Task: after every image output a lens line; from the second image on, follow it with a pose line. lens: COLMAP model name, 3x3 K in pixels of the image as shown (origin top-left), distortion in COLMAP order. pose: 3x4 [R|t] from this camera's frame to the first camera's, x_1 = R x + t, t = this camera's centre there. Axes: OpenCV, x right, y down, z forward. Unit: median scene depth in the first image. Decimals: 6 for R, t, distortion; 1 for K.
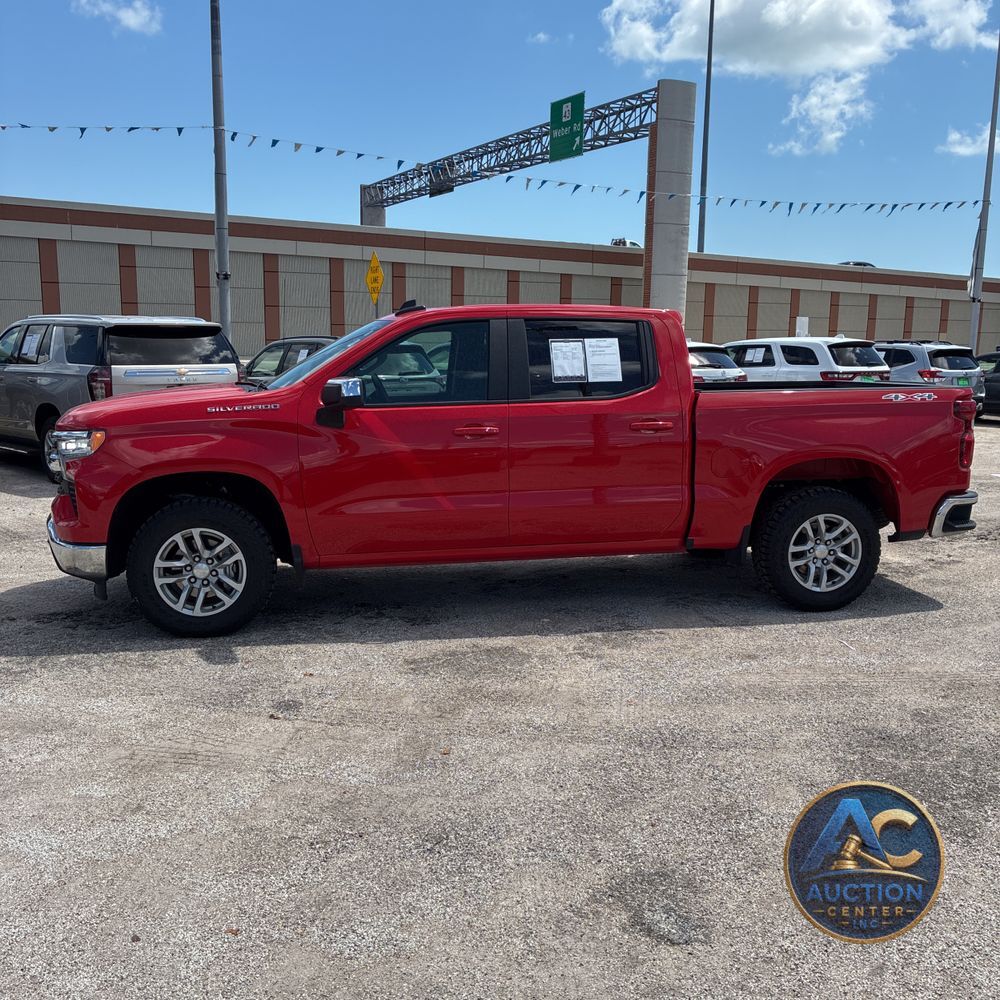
lens RADIAL K [[1036.7, 0, 505.0], [0, 1036.7, 499.4], [0, 0, 1]] dist [0.042637, -0.040188]
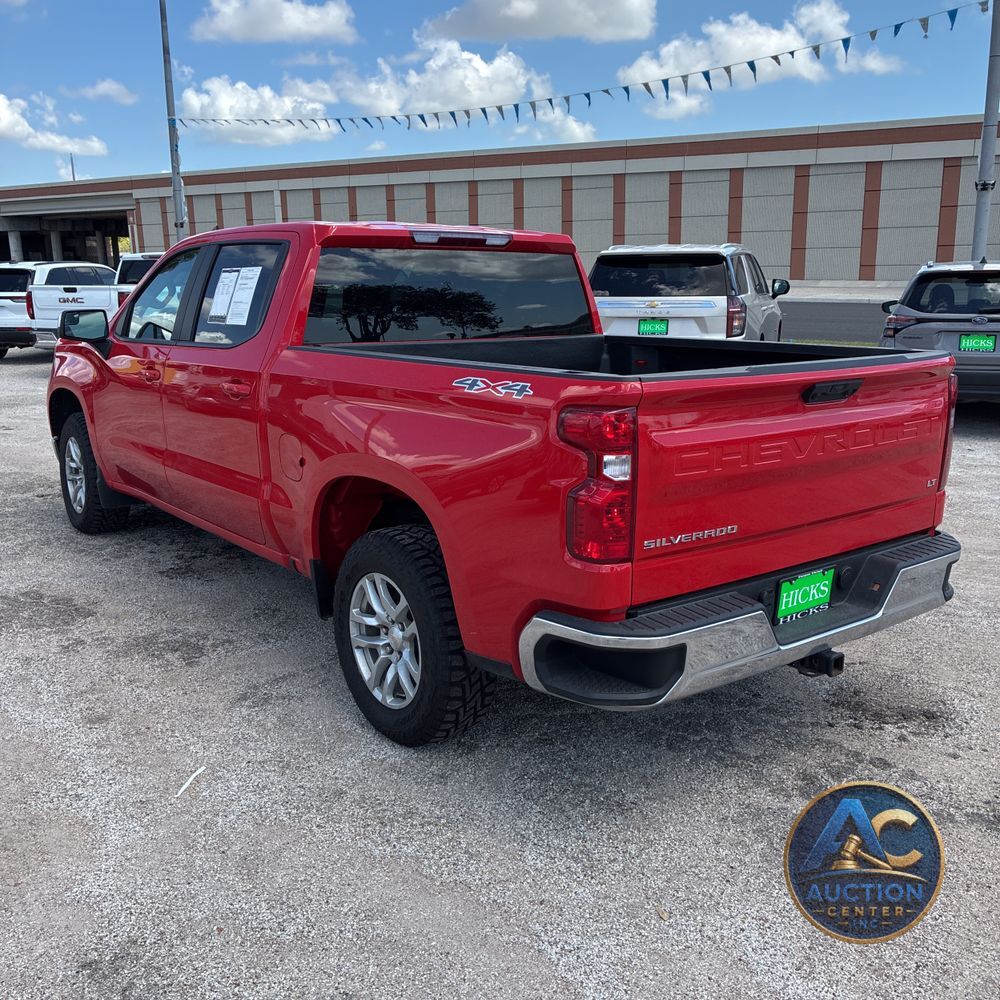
lens RADIAL K [[1025.7, 0, 486.7], [0, 1025.7, 499.4], [0, 0, 1]] dist [0.033059, -0.015206]
pose [[0.437252, 0.189646, -0.879116, 0.695917], [-0.128258, 0.980671, 0.147761, -0.099652], [0.890146, 0.048145, 0.453124, 0.670802]]
